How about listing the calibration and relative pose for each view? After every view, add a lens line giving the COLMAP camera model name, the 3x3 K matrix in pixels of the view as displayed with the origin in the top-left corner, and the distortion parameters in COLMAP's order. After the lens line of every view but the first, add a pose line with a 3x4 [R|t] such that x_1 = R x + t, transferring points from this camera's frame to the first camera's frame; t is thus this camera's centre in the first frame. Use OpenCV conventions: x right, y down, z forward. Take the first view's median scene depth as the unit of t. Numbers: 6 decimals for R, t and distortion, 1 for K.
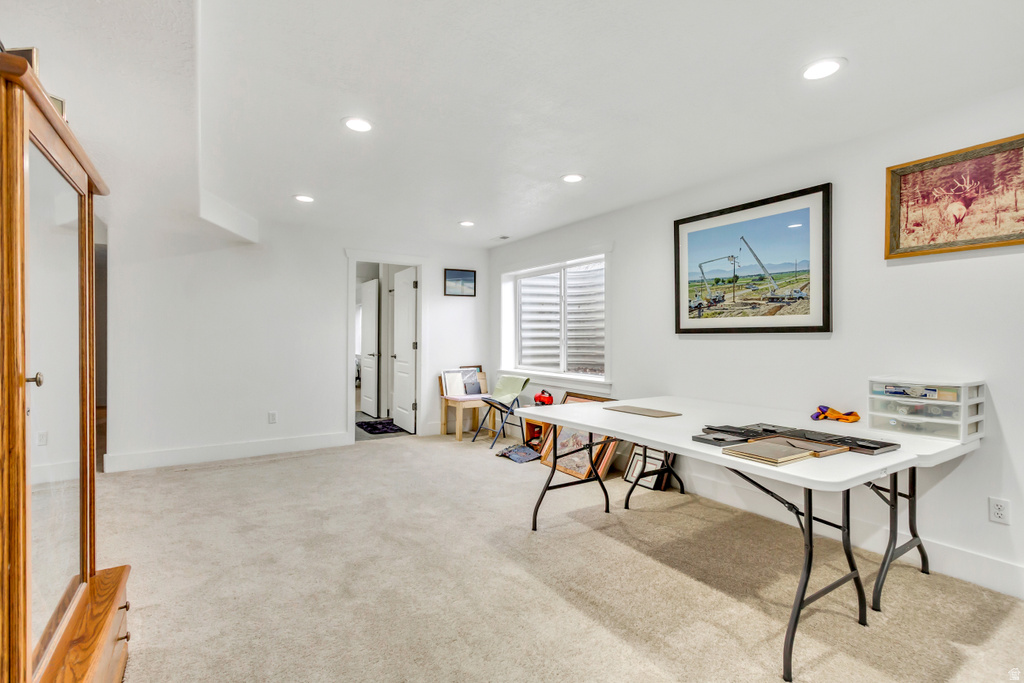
lens RADIAL K [[468.0, 0, 512.5], [0, 468.0, 344.8], [0, 0, 1]] dist [0.016199, -0.007357]
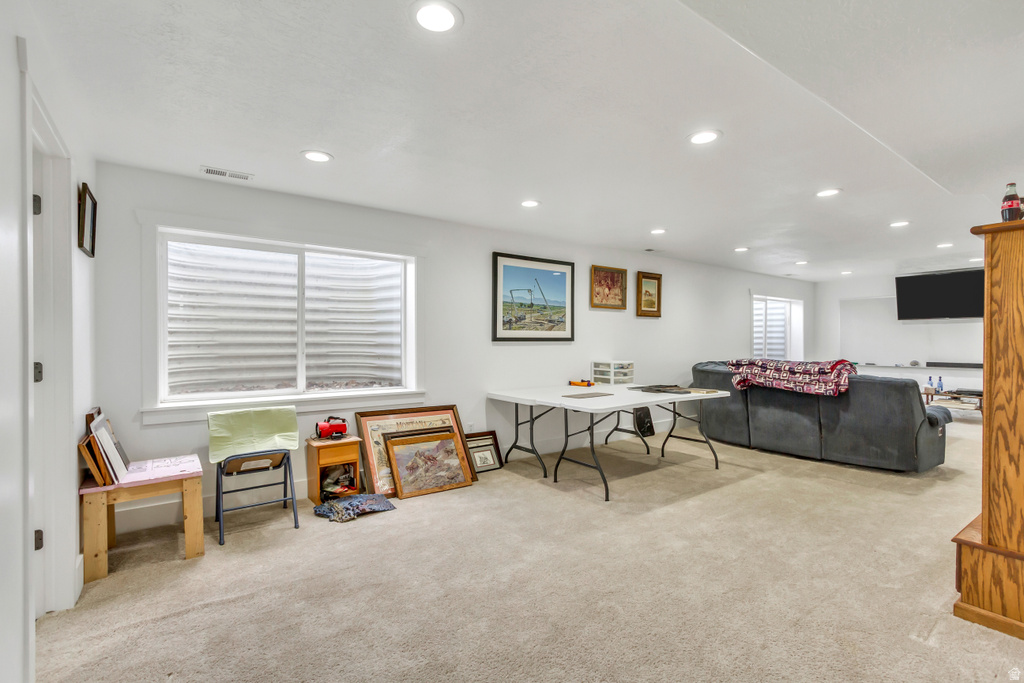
lens RADIAL K [[468.0, 0, 512.5], [0, 468.0, 344.8], [0, 0, 1]] dist [0.016199, -0.007357]
pose [[-0.047671, -0.016293, 0.998730, -1.015047], [0.011889, 0.999787, 0.016878, -0.039108], [-0.998792, 0.012679, -0.047468, 1.121344]]
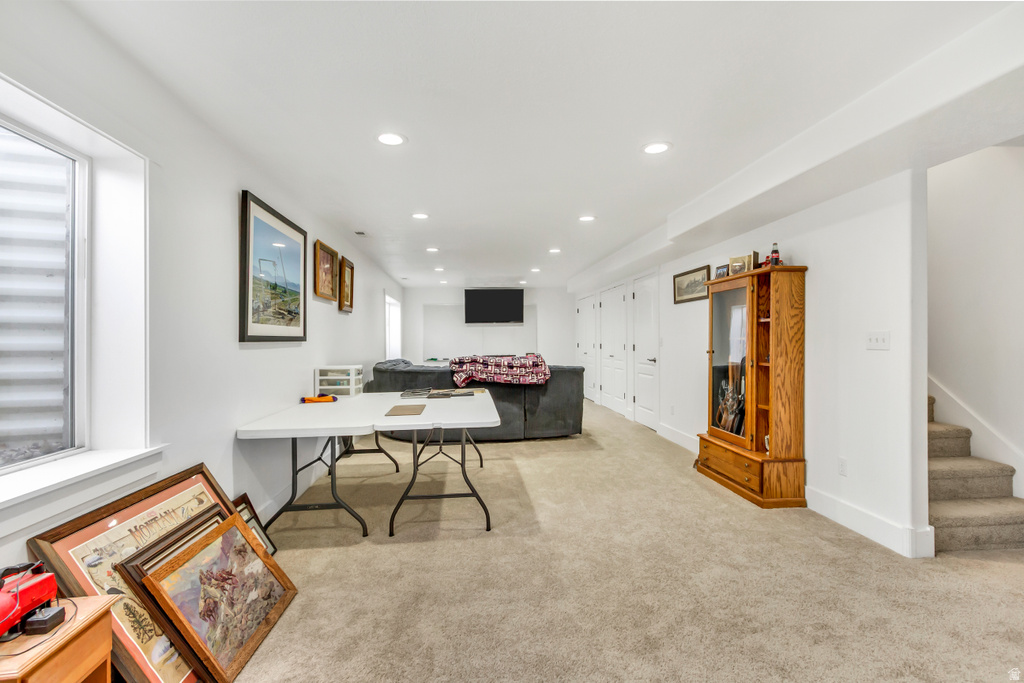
lens RADIAL K [[480.0, 0, 512.0], [0, 480.0, 341.5], [0, 0, 1]] dist [0.001807, 0.000446]
pose [[-0.887299, -0.000067, 0.461196, -0.421747], [0.009368, 0.999791, 0.018169, -0.038351], [-0.461100, 0.020442, -0.887112, 1.644533]]
